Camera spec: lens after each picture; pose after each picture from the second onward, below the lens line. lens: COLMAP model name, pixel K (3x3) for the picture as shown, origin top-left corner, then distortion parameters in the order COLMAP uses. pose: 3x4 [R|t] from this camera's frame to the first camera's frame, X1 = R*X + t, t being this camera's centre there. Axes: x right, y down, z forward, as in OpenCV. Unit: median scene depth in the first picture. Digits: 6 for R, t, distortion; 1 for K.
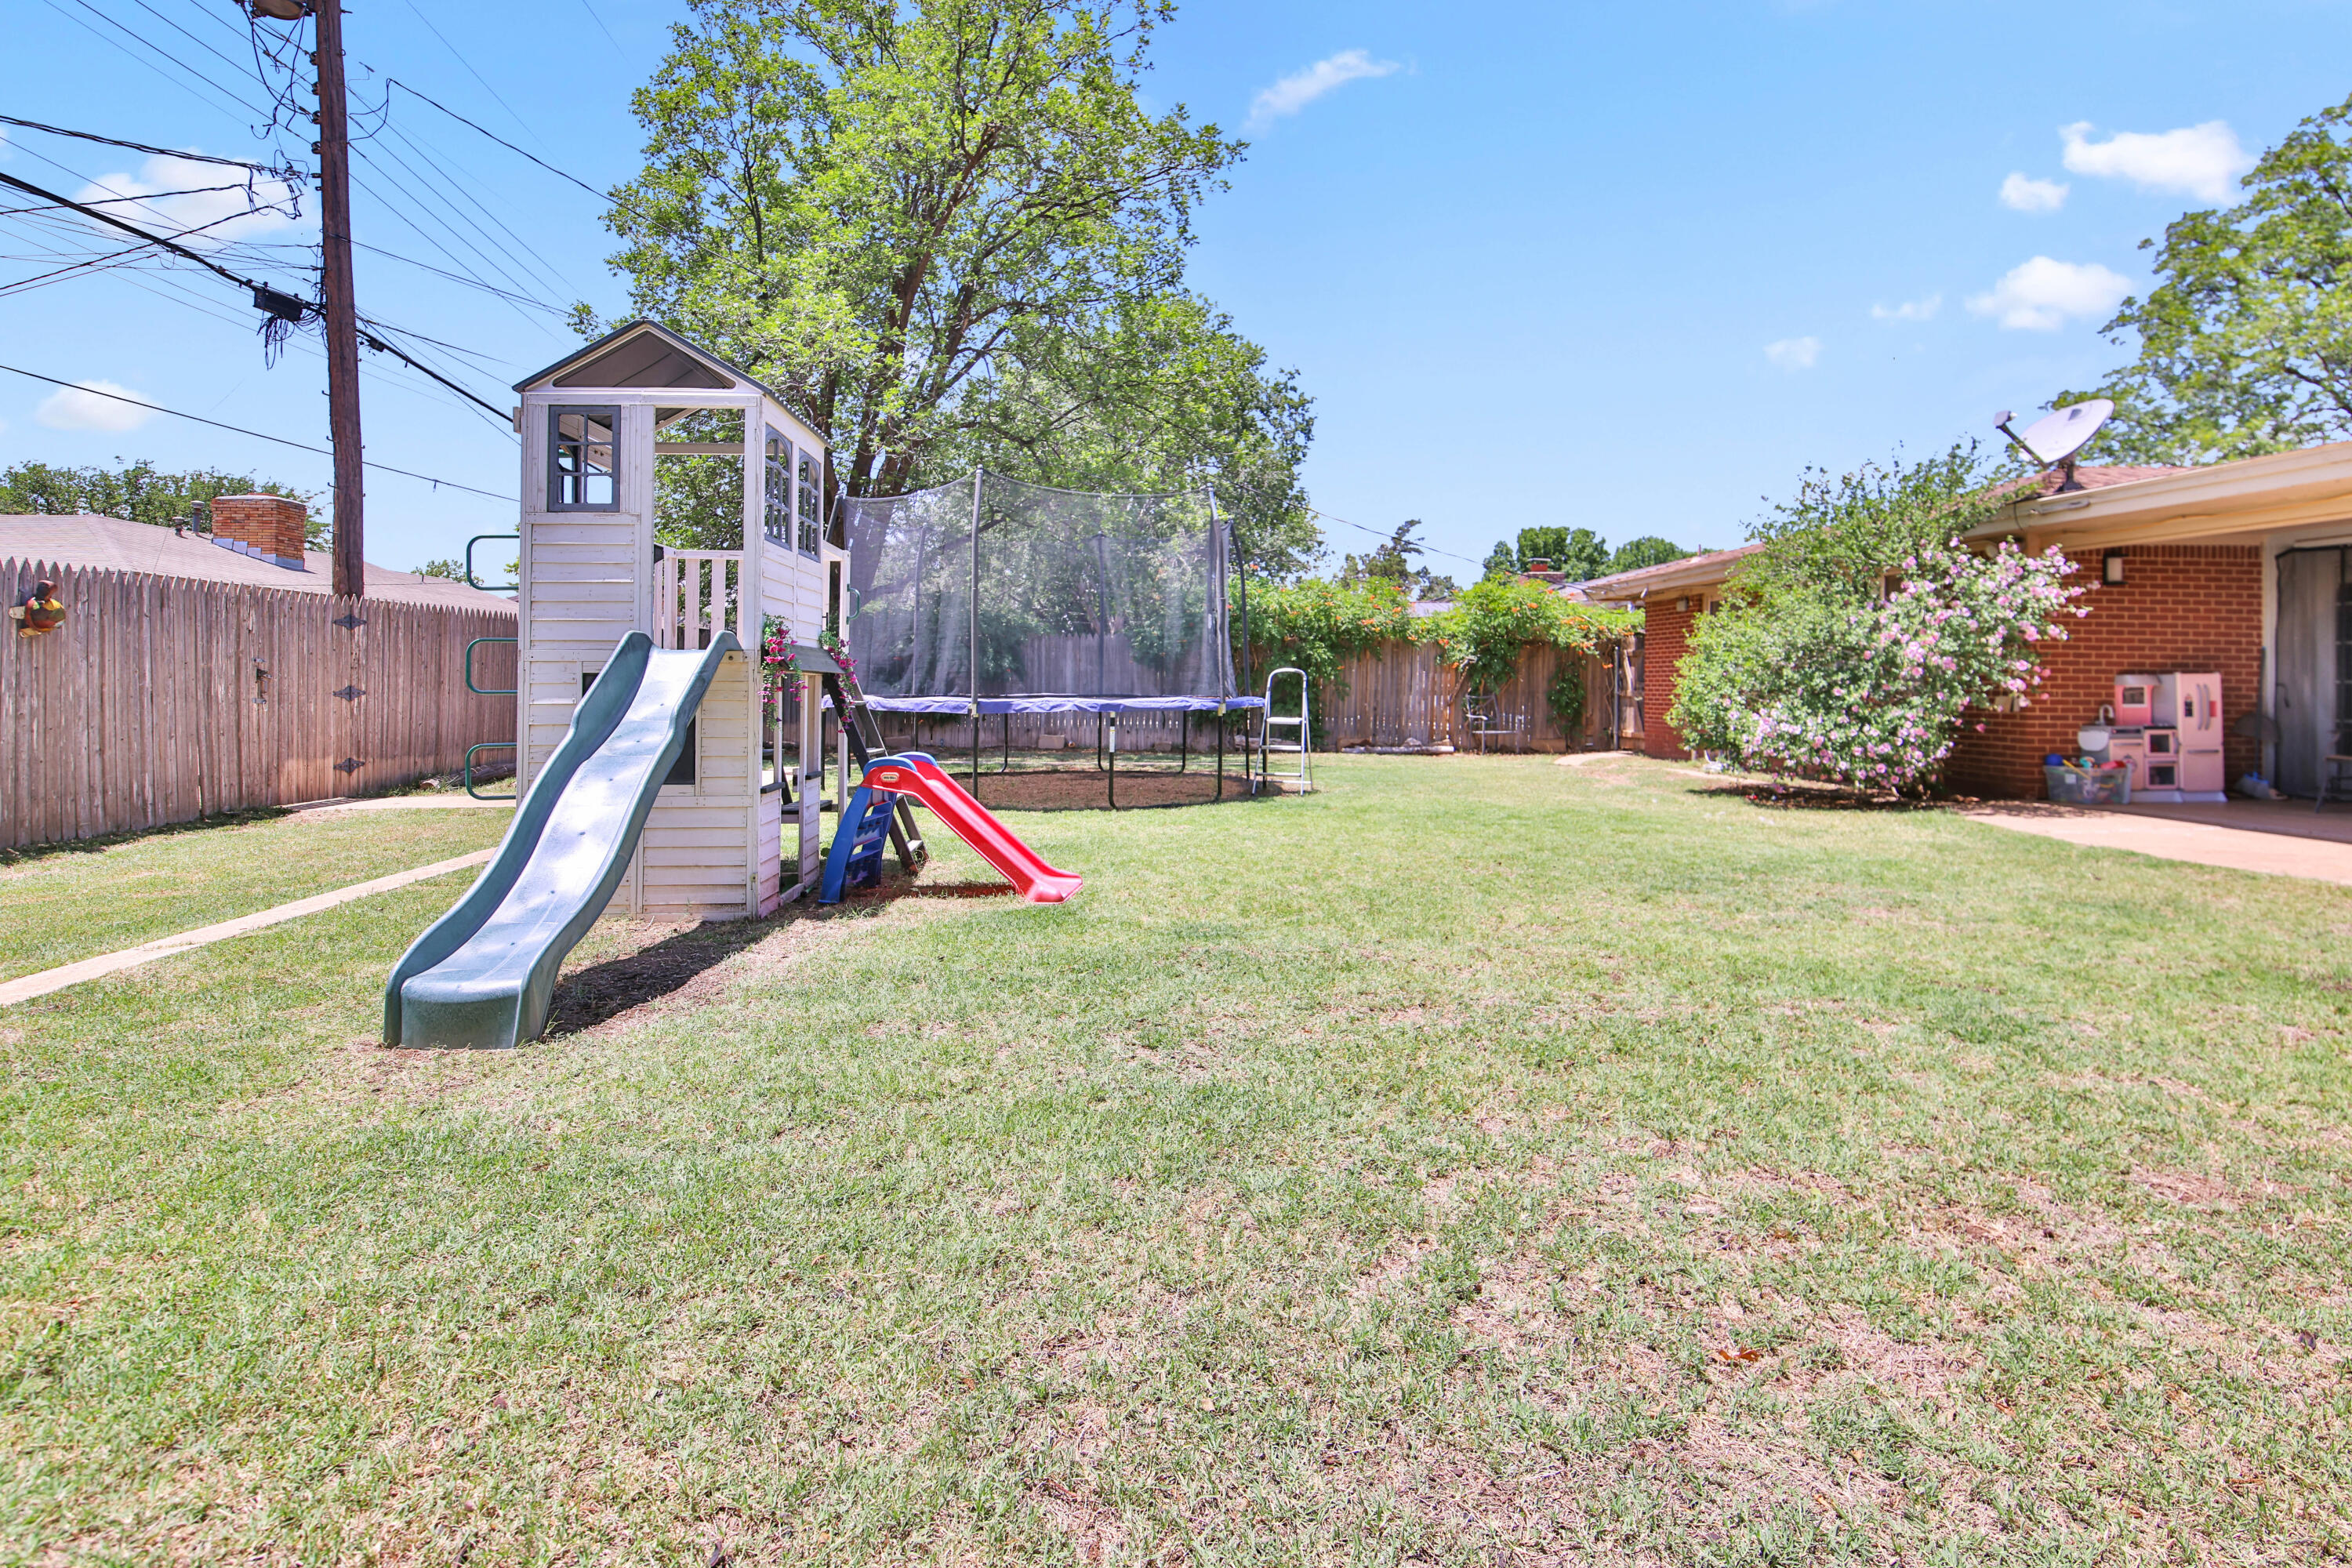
lens RADIAL K [[1066.4, 0, 1255.0], [0, 1066.4, 676.5], [0, 0, 1]] dist [-0.000881, -0.011539]
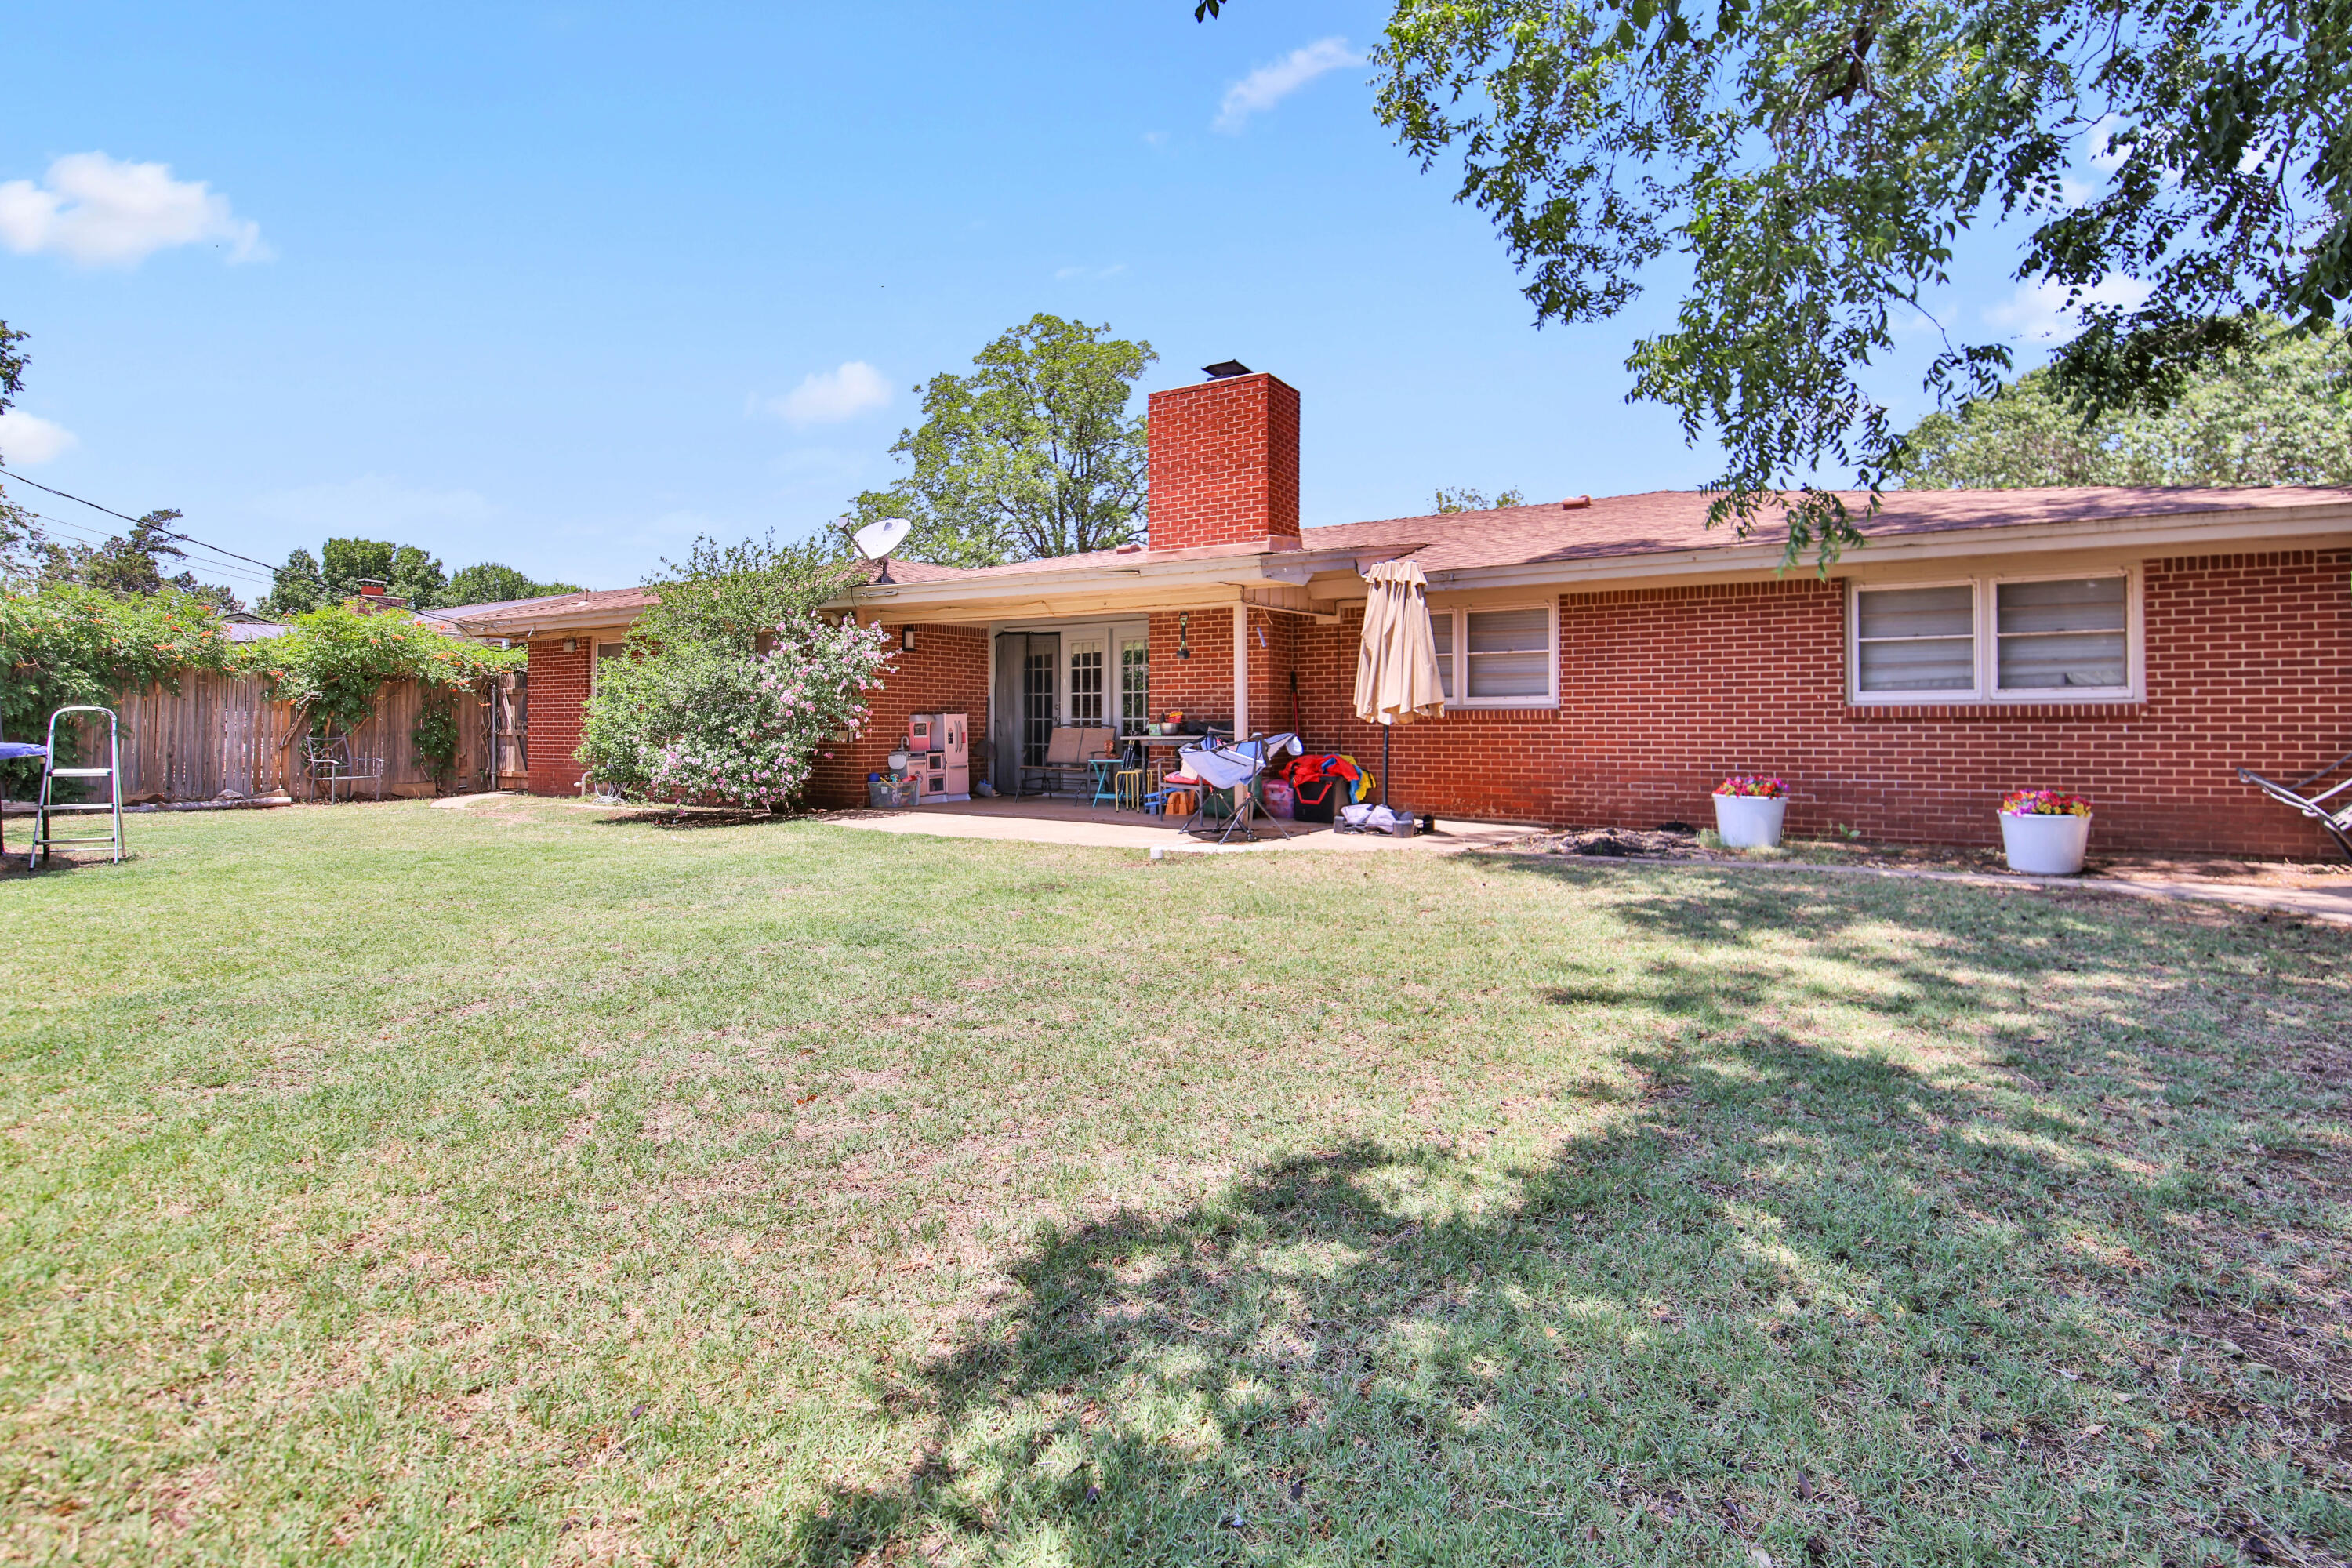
lens RADIAL K [[1112.4, 0, 1151.0], [0, 1112.4, 766.1], [0, 0, 1]] dist [0.002448, -0.011134]
pose [[0.606497, -0.036956, 0.794226, -0.168146], [-0.001463, 0.998866, 0.047595, -0.004432], [-0.795084, -0.030028, 0.605755, -0.149609]]
